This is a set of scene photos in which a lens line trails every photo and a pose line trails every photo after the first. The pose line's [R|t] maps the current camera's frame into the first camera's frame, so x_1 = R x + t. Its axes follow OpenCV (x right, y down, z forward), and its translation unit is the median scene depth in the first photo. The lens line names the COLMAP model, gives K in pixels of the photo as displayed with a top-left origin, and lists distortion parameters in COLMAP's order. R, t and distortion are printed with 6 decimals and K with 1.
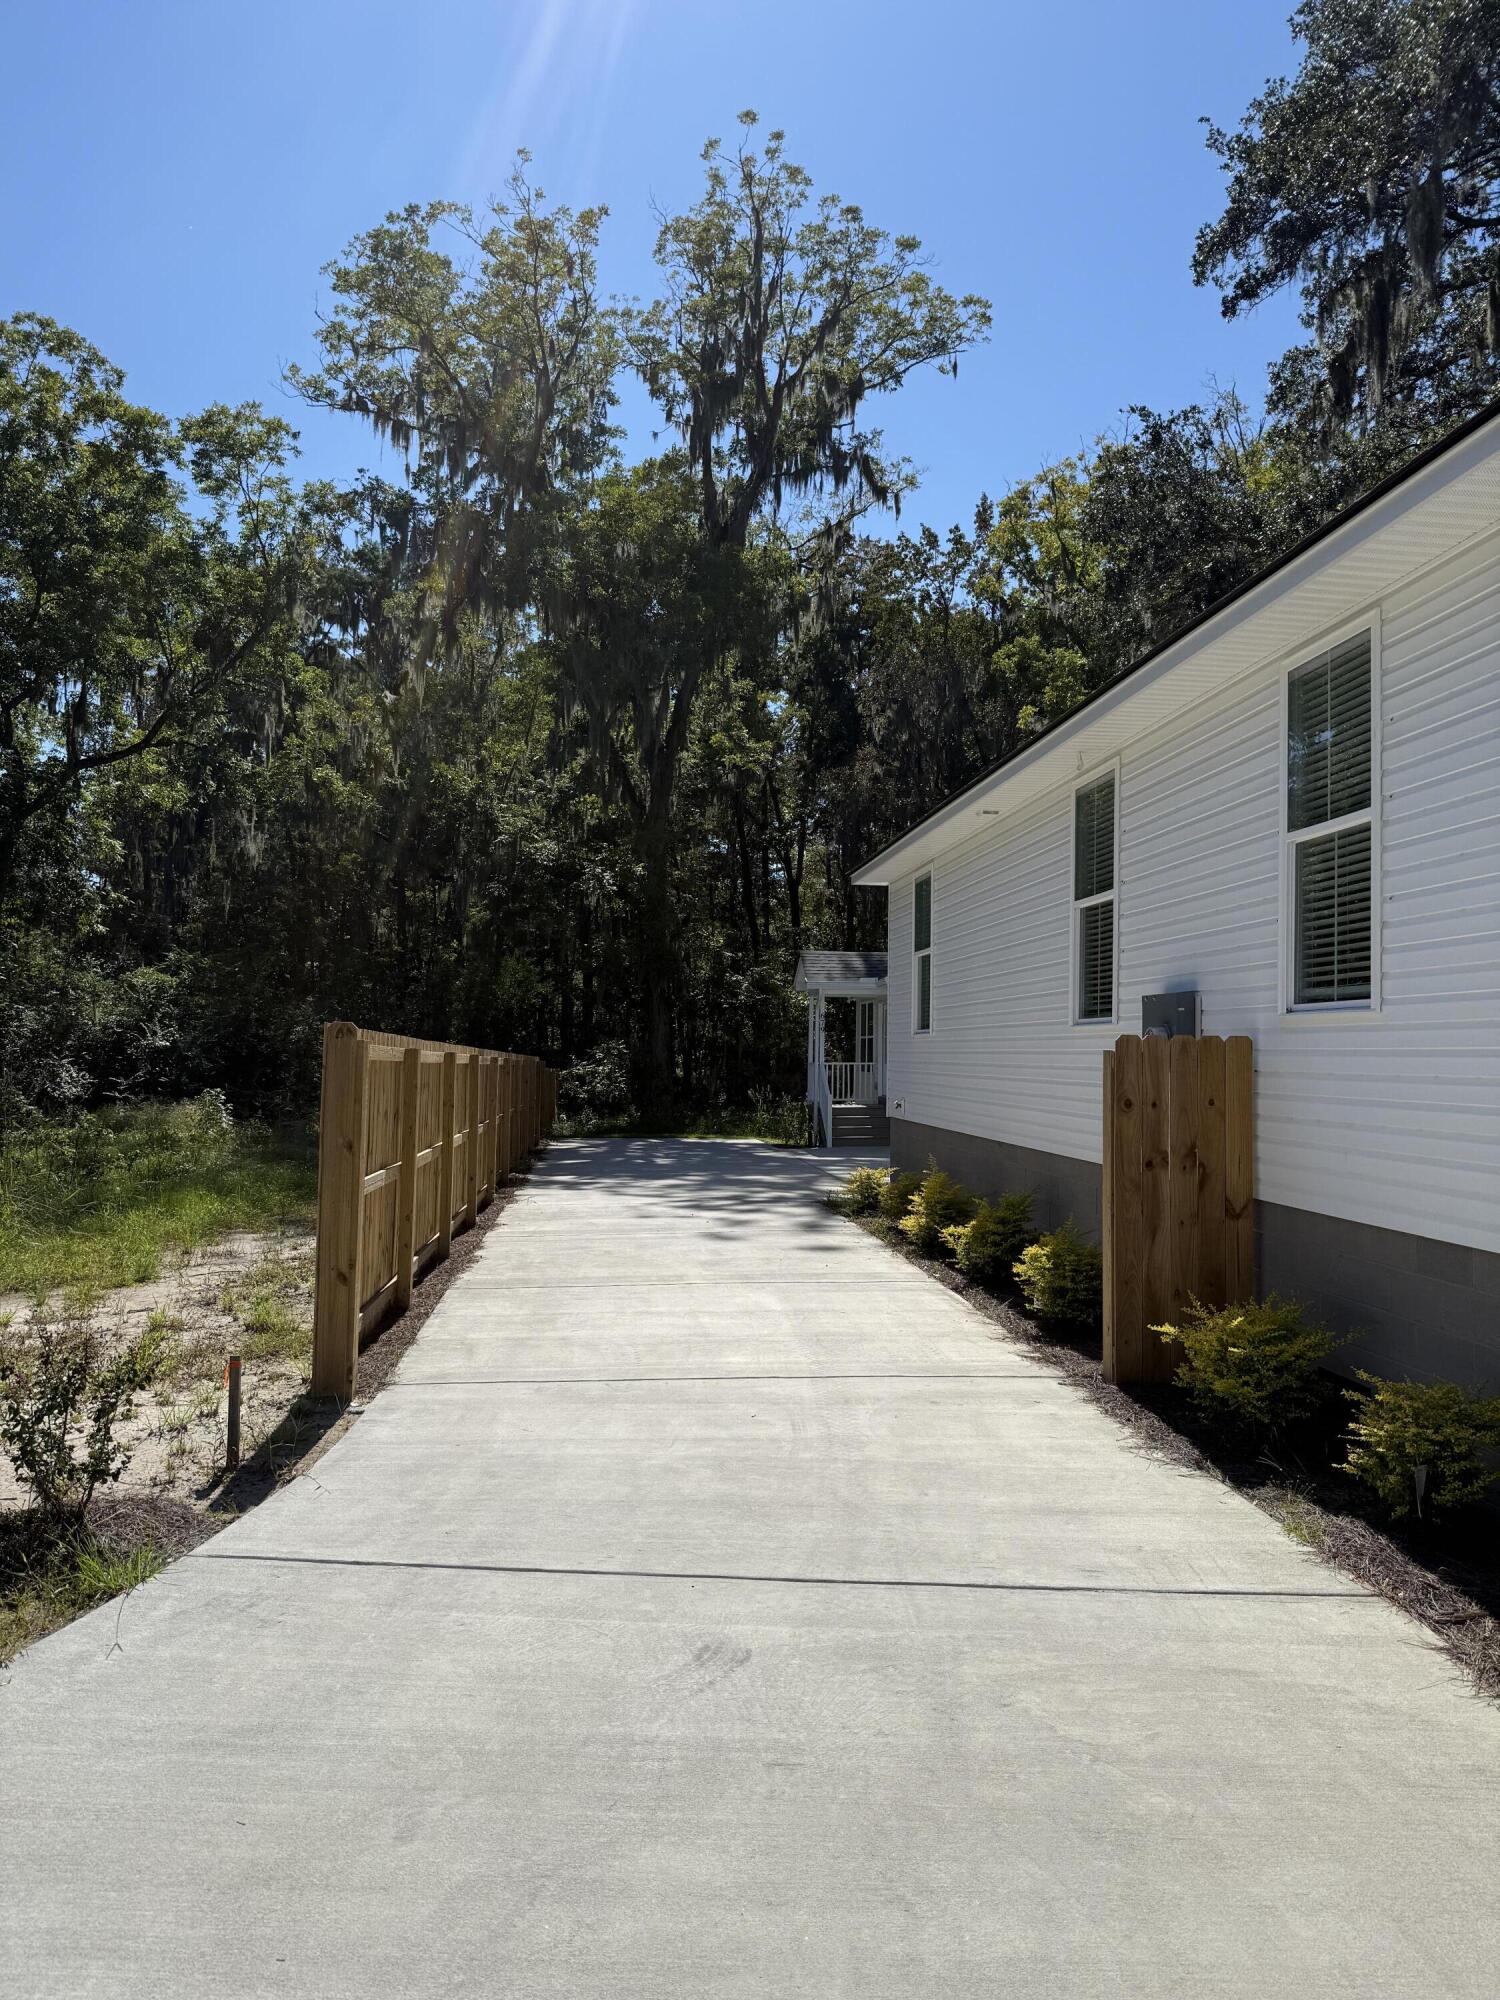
lens RADIAL K [[1386.9, 0, 750.0], [0, 1386.9, 1000.0], [0, 0, 1]] dist [0.148305, -0.267694]
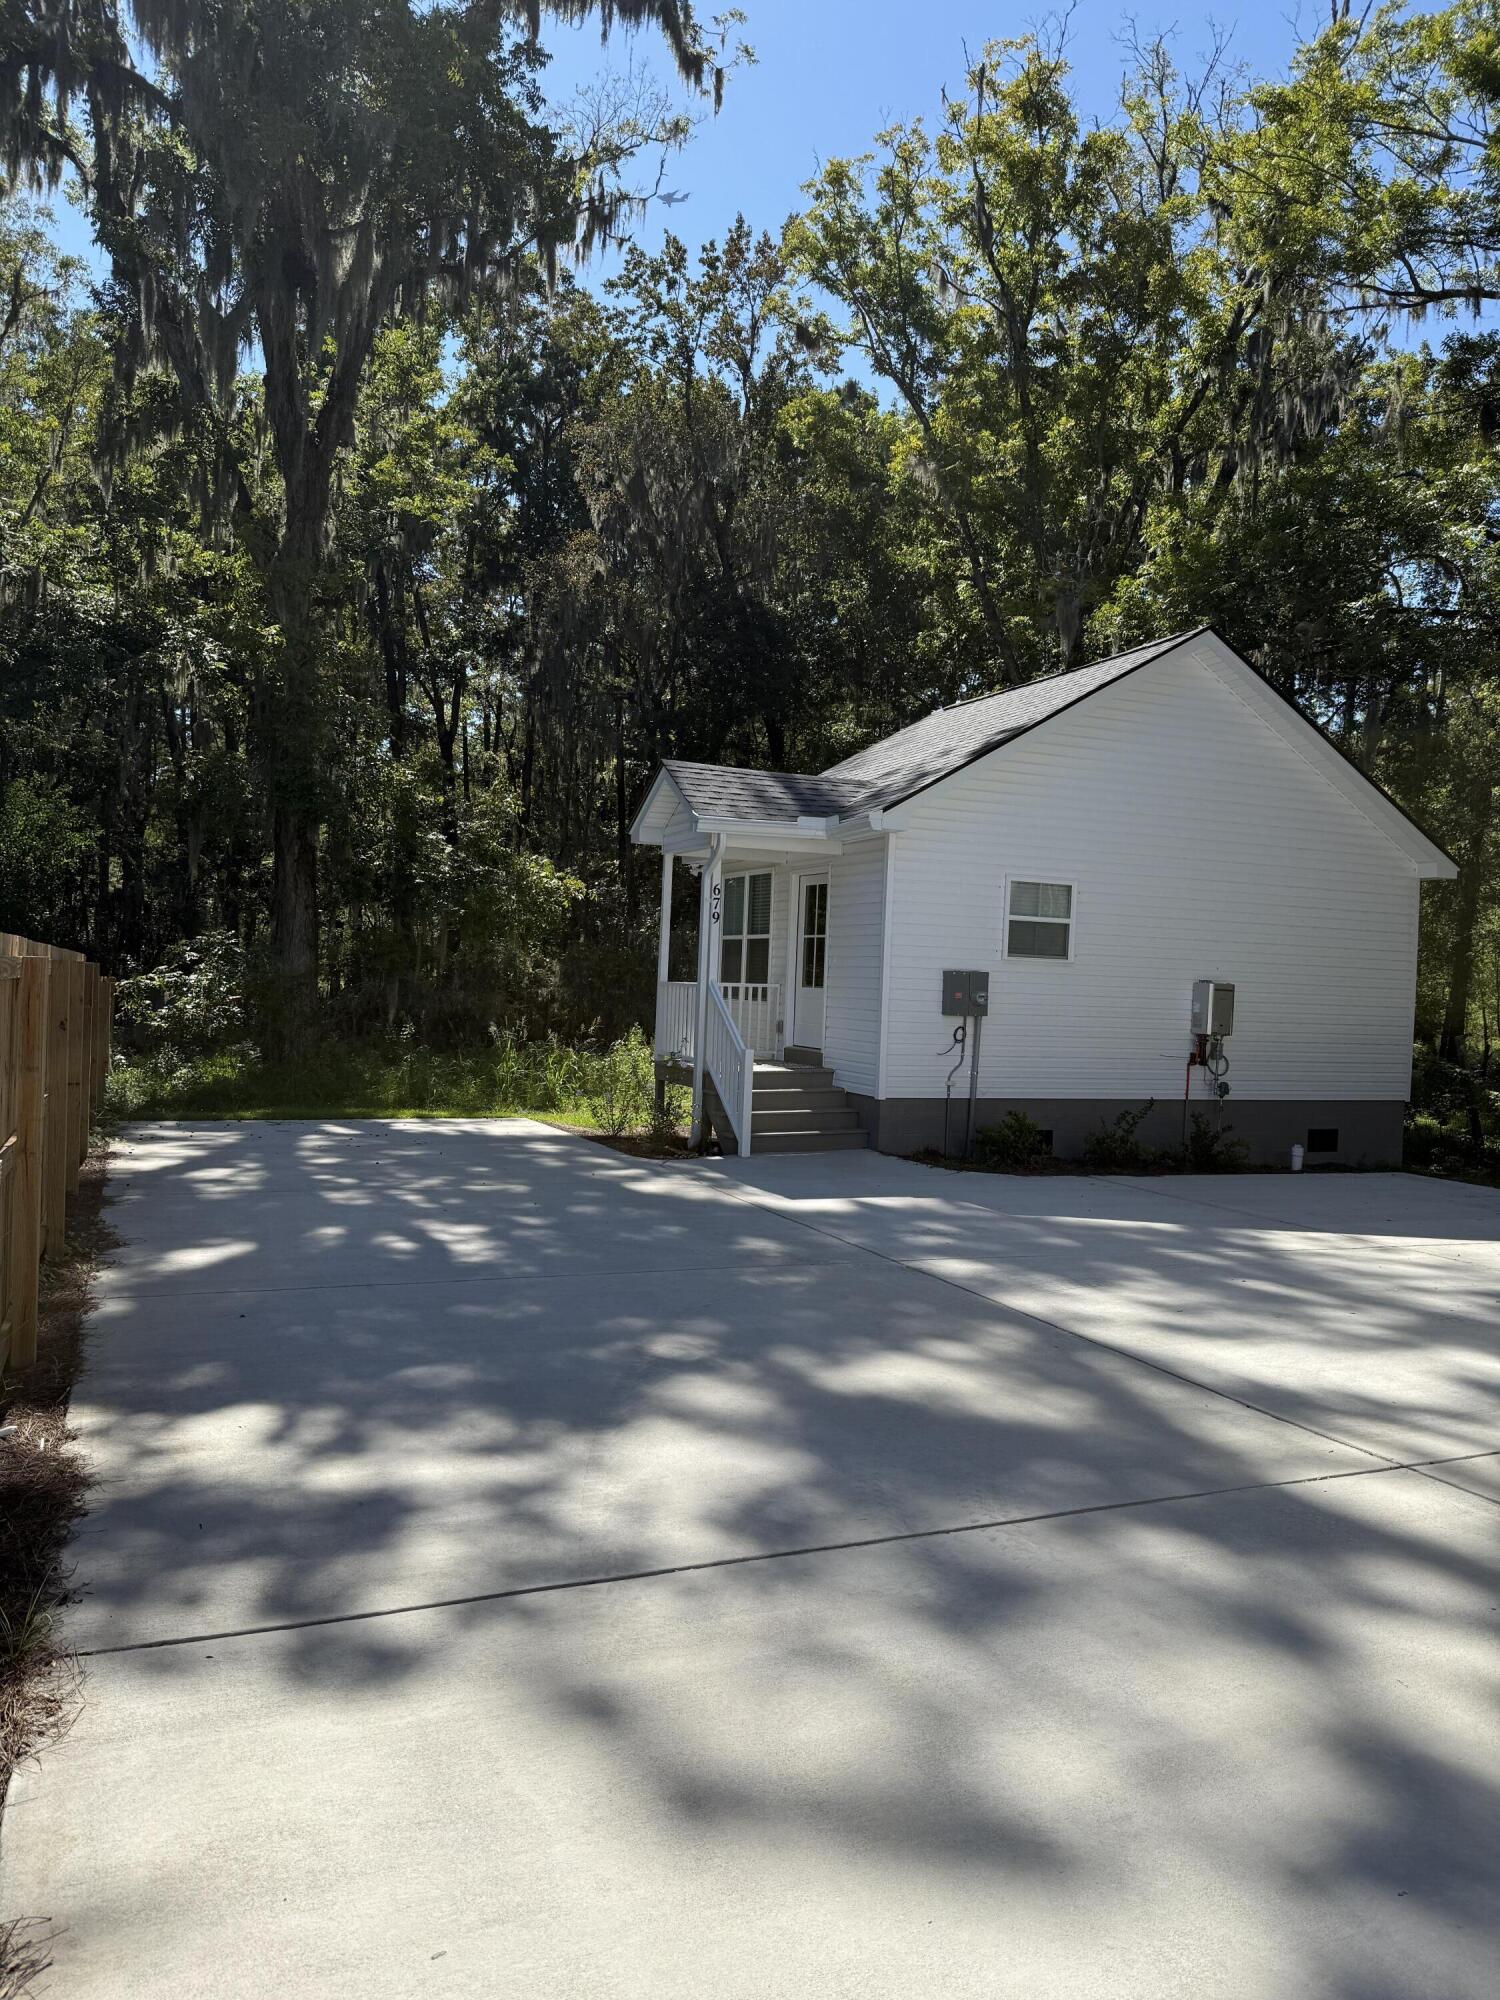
lens RADIAL K [[1385.2, 0, 745.7], [0, 1385.2, 993.6], [0, 0, 1]] dist [0.064389, -0.094092]
pose [[0.953567, 0.019248, 0.300564, -0.066507], [-0.037292, 0.997822, 0.054414, 0.016356], [-0.298862, -0.063097, 0.952208, 0.399035]]
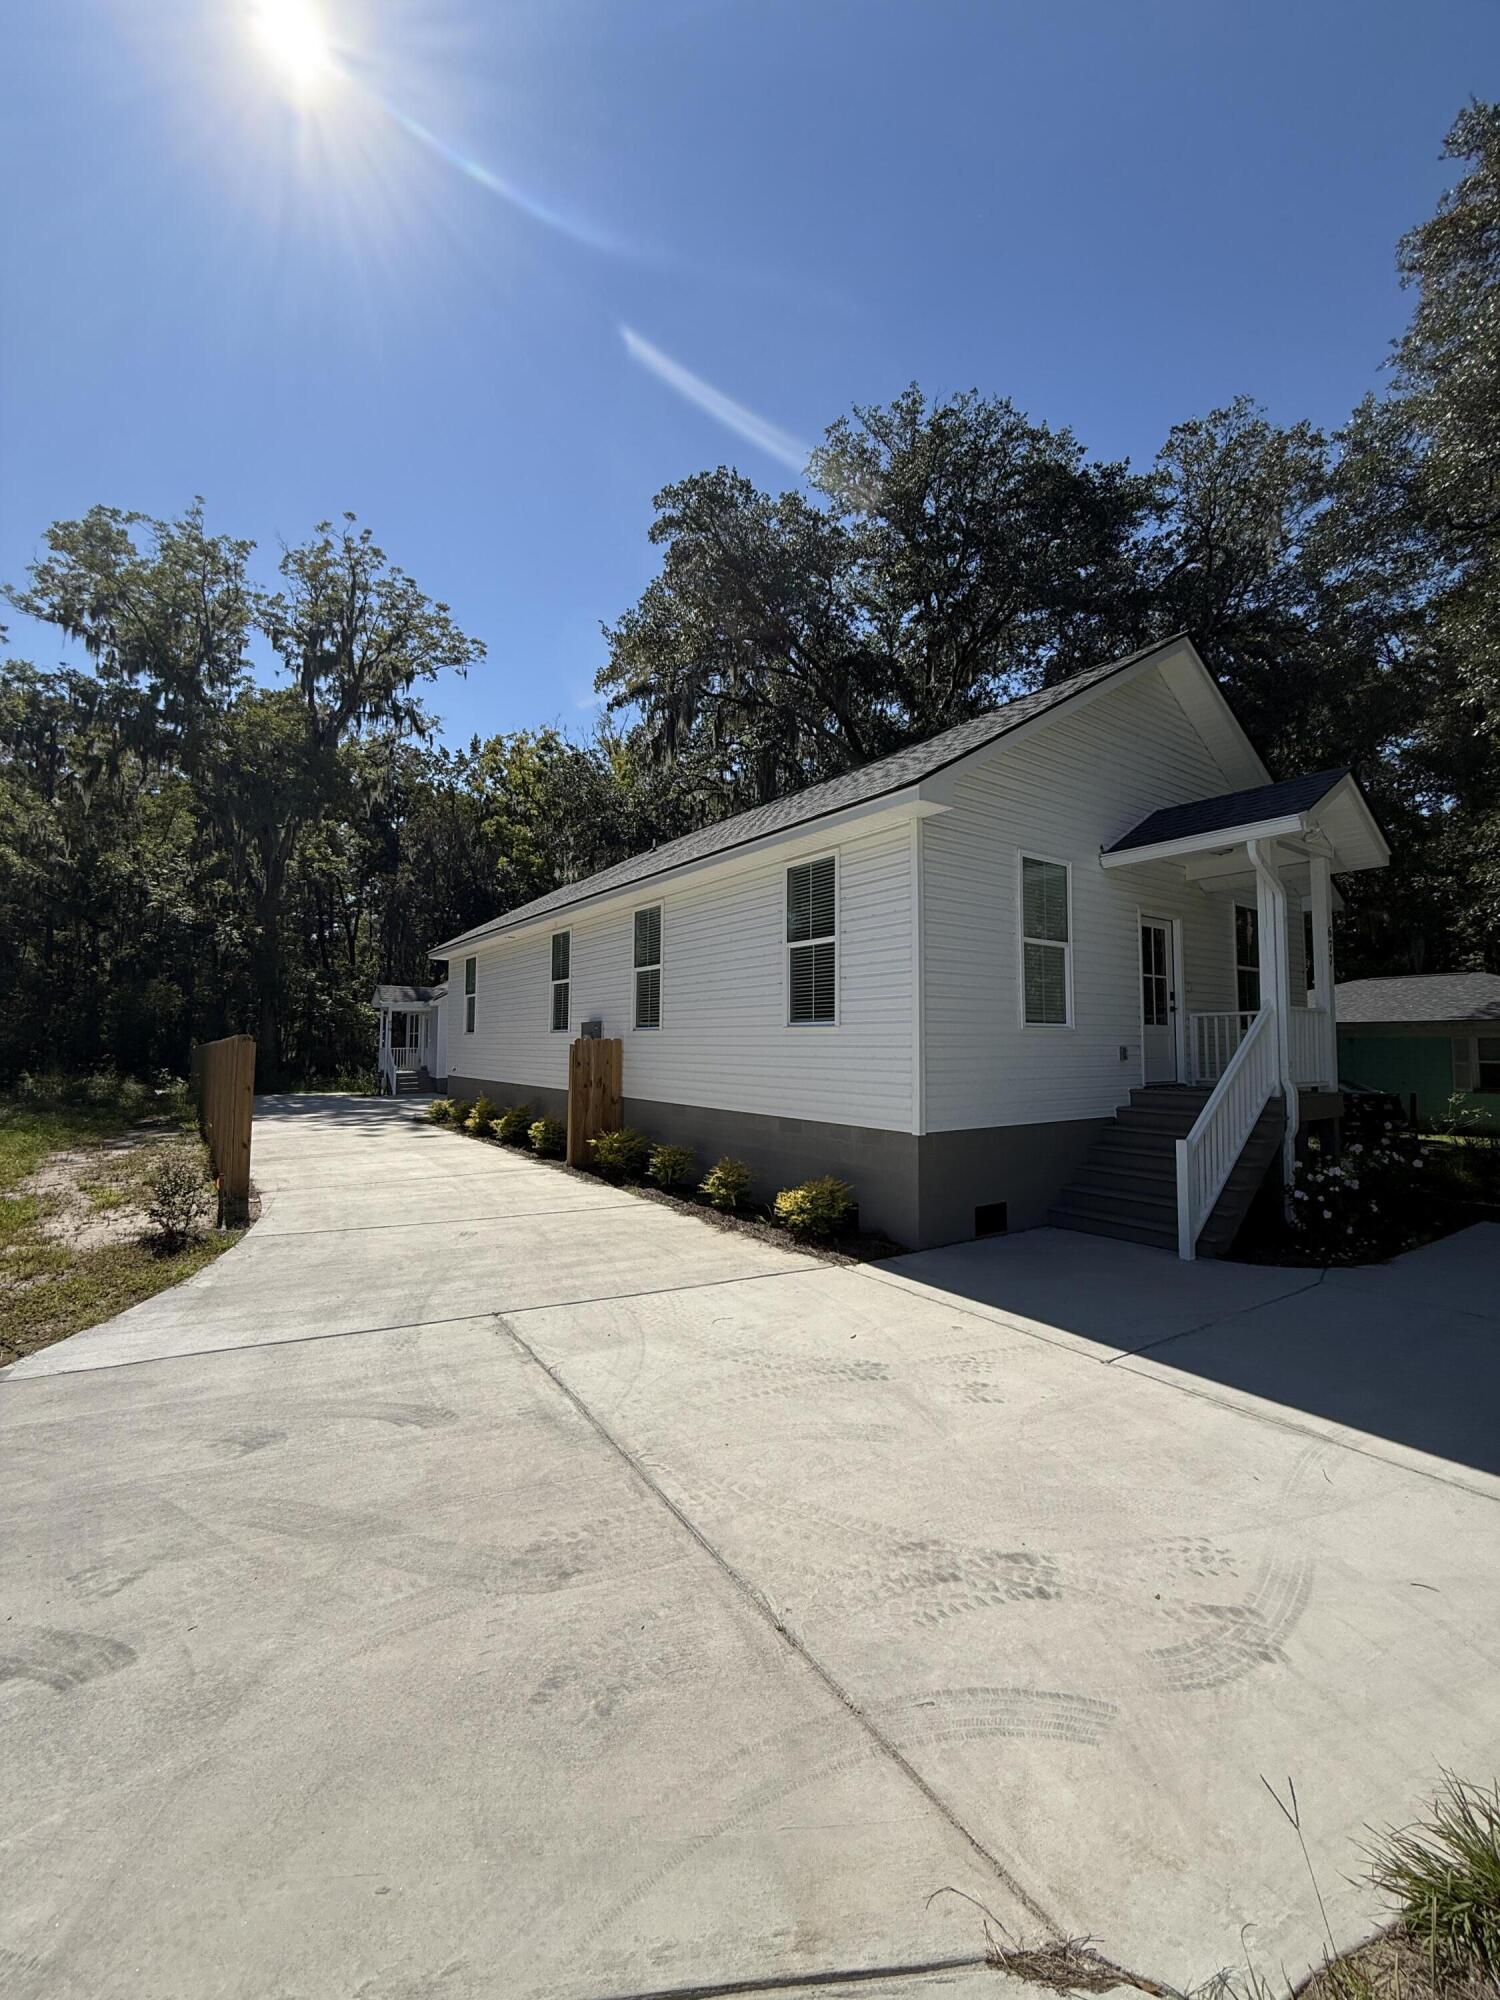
lens RADIAL K [[799.1, 0, 748.1], [0, 799.1, 995.6], [0, 0, 1]] dist [-0.000059, -0.000136]
pose [[0.870854, 0.020465, 0.491116, -0.040683], [-0.012351, 0.999728, -0.019758, -0.006263], [-0.491387, 0.011141, 0.870870, -0.100656]]
